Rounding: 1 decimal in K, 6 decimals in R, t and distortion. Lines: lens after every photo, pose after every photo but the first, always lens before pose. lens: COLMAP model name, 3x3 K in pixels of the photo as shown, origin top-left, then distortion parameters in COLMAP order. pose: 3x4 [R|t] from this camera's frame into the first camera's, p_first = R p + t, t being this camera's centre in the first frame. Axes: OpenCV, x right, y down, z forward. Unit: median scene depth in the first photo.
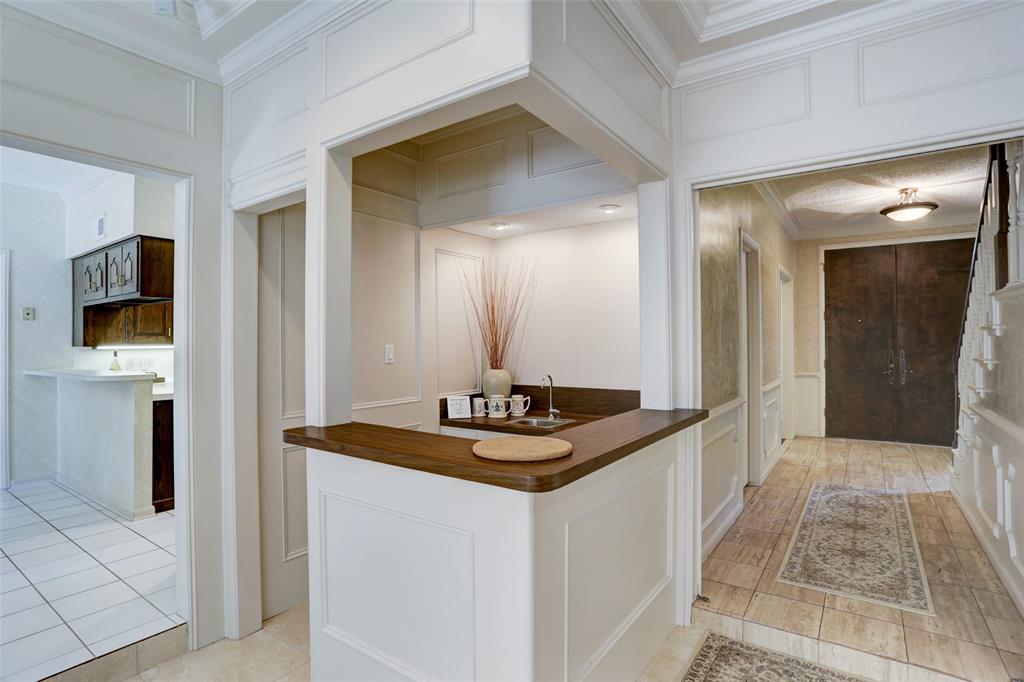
lens RADIAL K [[500.5, 0, 508.4], [0, 500.5, 339.2], [0, 0, 1]] dist [-0.038456, 0.001492]
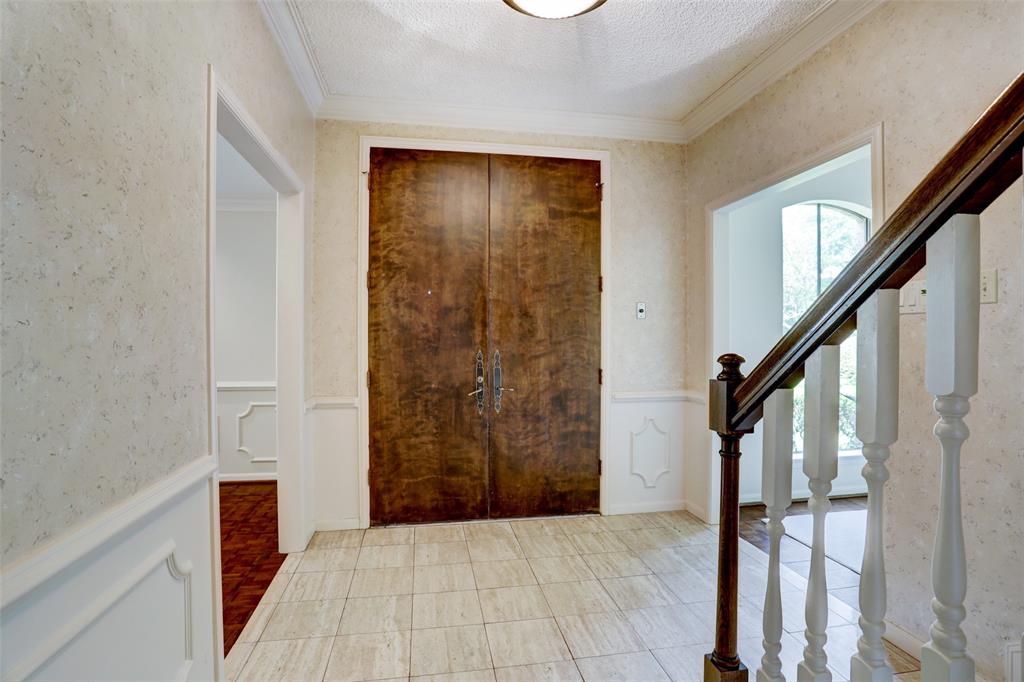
lens RADIAL K [[500.5, 0, 511.8], [0, 500.5, 337.5], [0, 0, 1]] dist [-0.038456, 0.001492]
pose [[0.712185, -0.001555, 0.701990, 0.425470], [-0.008506, 0.999905, 0.010845, 0.002647], [-0.701941, -0.013695, 0.712104, 0.588129]]
